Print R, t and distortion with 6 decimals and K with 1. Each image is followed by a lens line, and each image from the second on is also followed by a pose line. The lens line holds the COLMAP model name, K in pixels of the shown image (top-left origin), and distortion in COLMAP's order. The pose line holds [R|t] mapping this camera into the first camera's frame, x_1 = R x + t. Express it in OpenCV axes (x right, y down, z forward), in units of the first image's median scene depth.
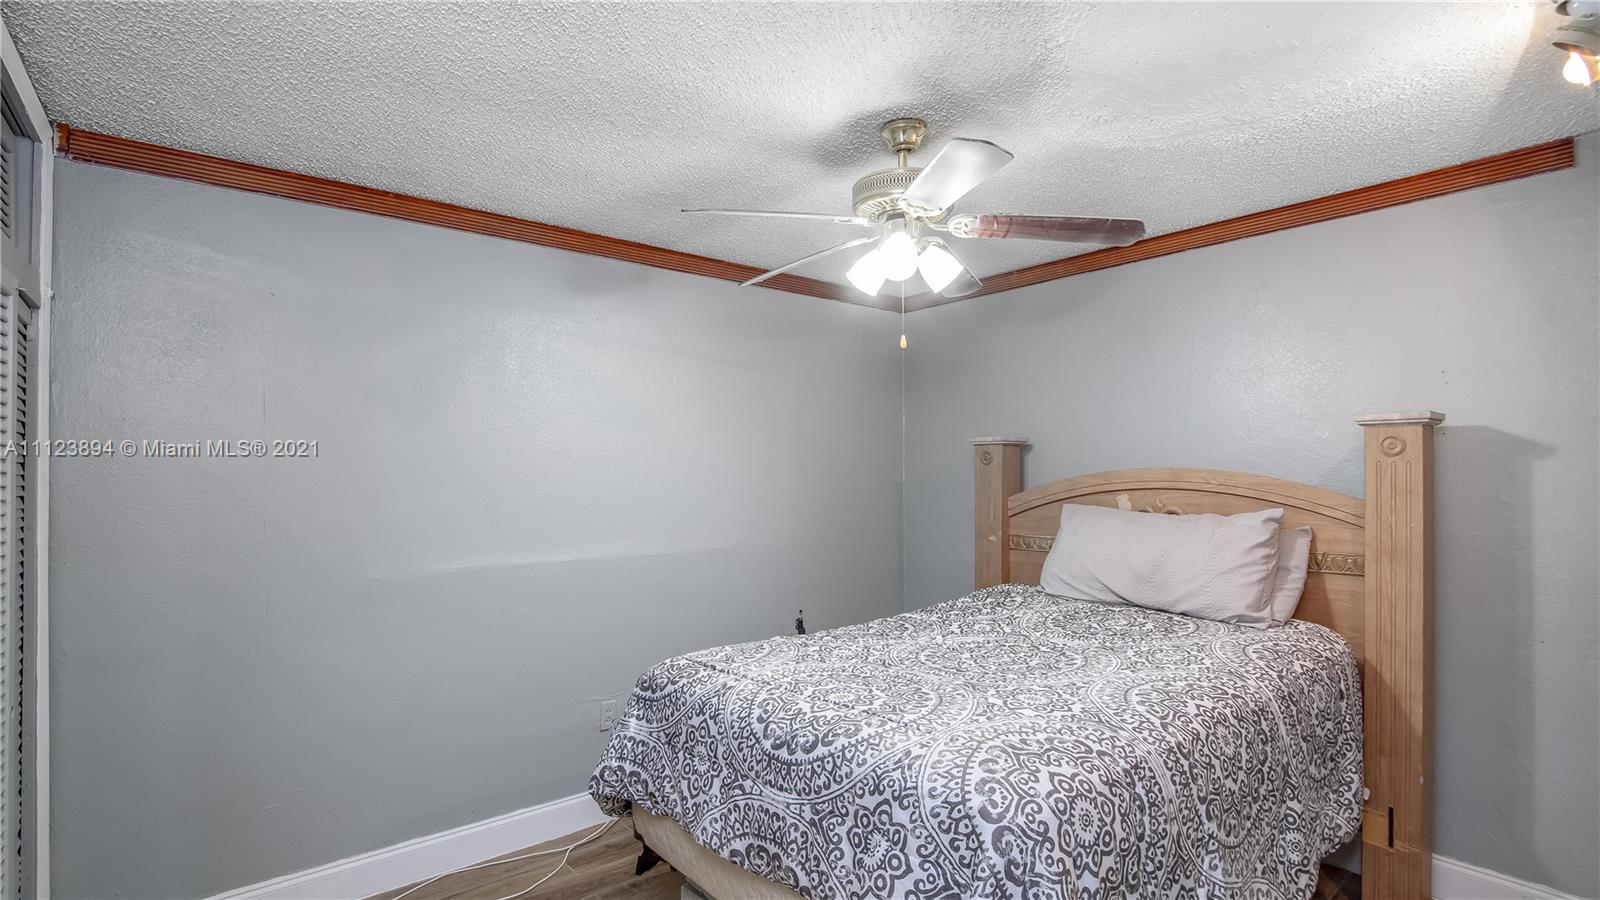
lens RADIAL K [[728.4, 0, 793.6], [0, 728.4, 439.4], [0, 0, 1]] dist [-0.022888, 0.000065]
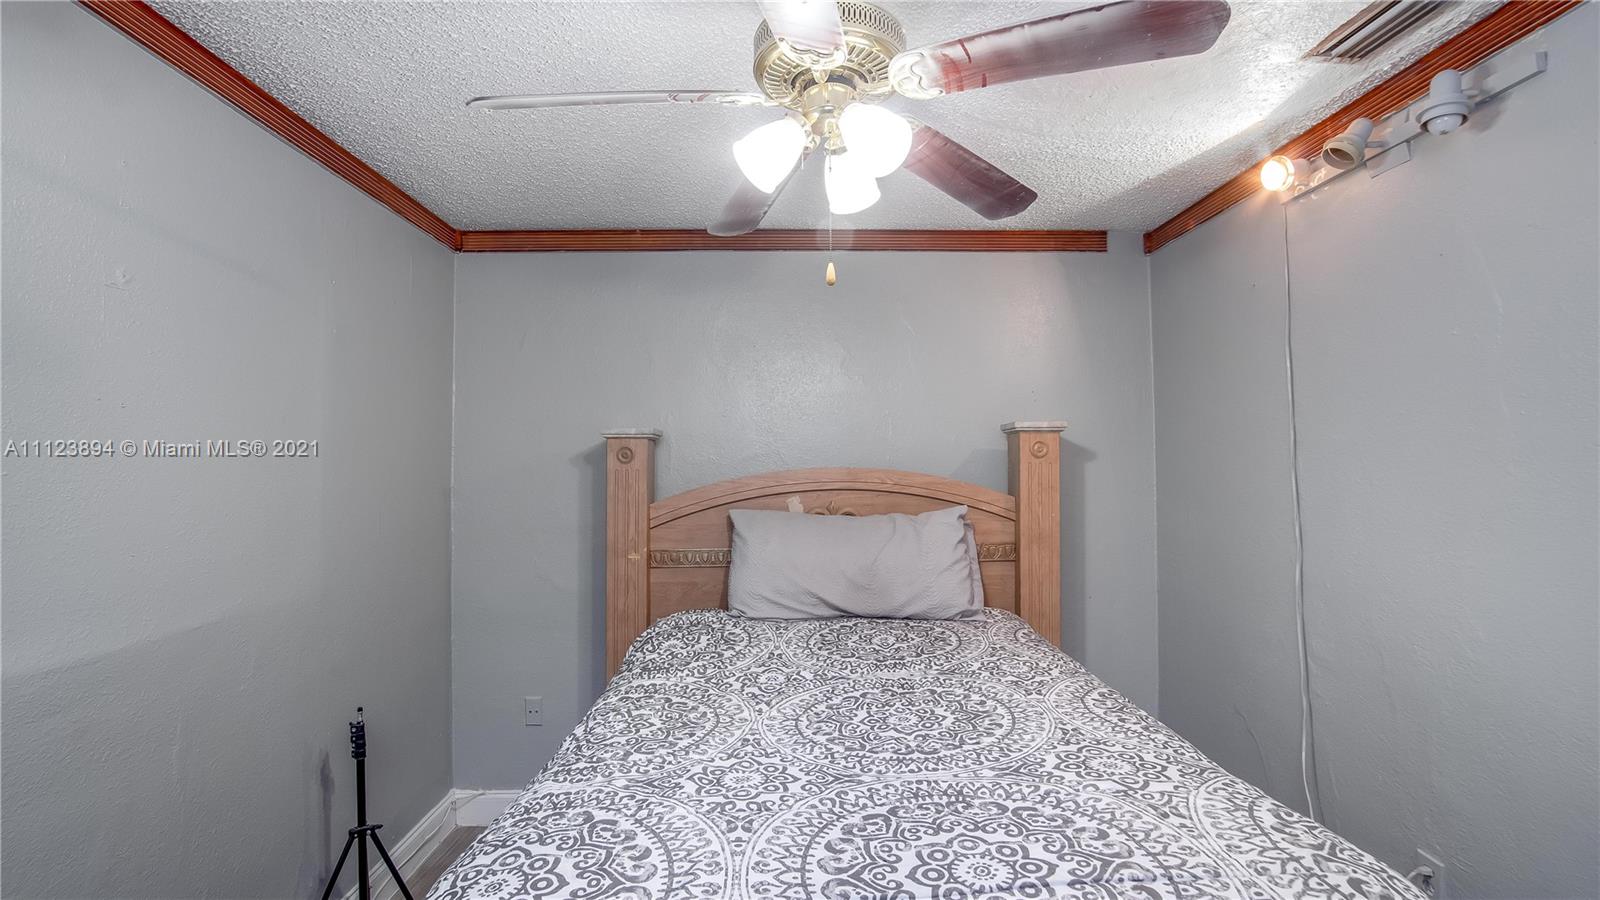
lens RADIAL K [[695.1, 0, 779.4], [0, 695.1, 448.7], [0, 0, 1]] dist [-0.022286, -0.000278]
pose [[0.630844, 0.020894, 0.775629, -0.286512], [-0.030136, 0.999543, -0.002416, 0.020365], [-0.775325, -0.021851, 0.631185, 0.528296]]
